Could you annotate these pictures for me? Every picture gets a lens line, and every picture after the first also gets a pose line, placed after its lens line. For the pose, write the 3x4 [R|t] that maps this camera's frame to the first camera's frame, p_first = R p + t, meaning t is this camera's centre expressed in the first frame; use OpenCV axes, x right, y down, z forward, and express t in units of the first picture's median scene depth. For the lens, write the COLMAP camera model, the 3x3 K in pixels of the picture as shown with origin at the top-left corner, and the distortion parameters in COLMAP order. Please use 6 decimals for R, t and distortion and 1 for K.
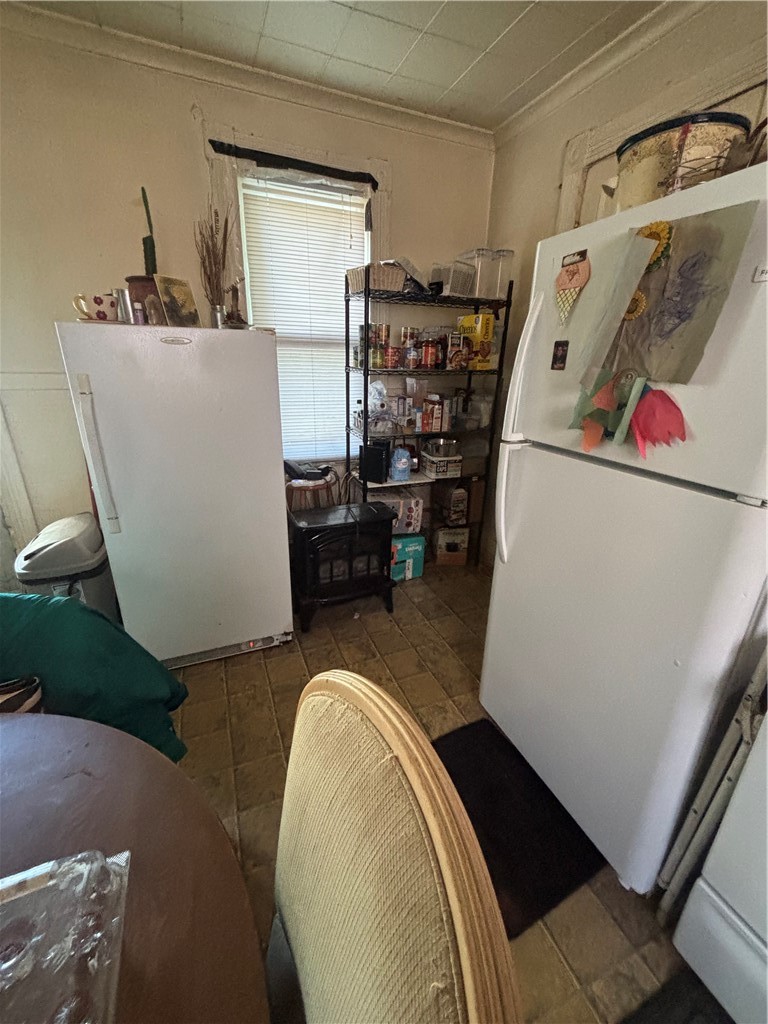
lens RADIAL K [[417.3, 0, 384.1], [0, 417.3, 514.6], [0, 0, 1]] dist [0.000288, -0.000681]
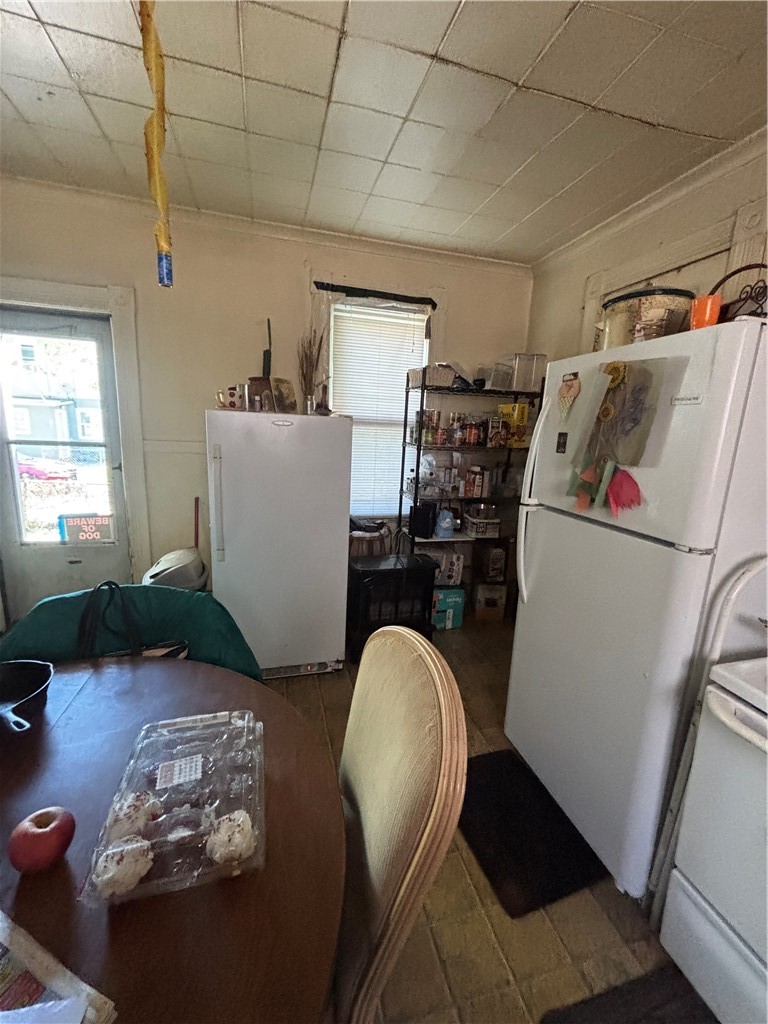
lens RADIAL K [[417.3, 0, 383.9], [0, 417.3, 511.4], [0, 0, 1]] dist [0.000288, -0.000681]
pose [[0.991304, 0.047574, -0.122691, 0.015737], [-0.067063, 0.984841, -0.159972, 0.057151], [0.113220, 0.166809, 0.979467, -0.216969]]
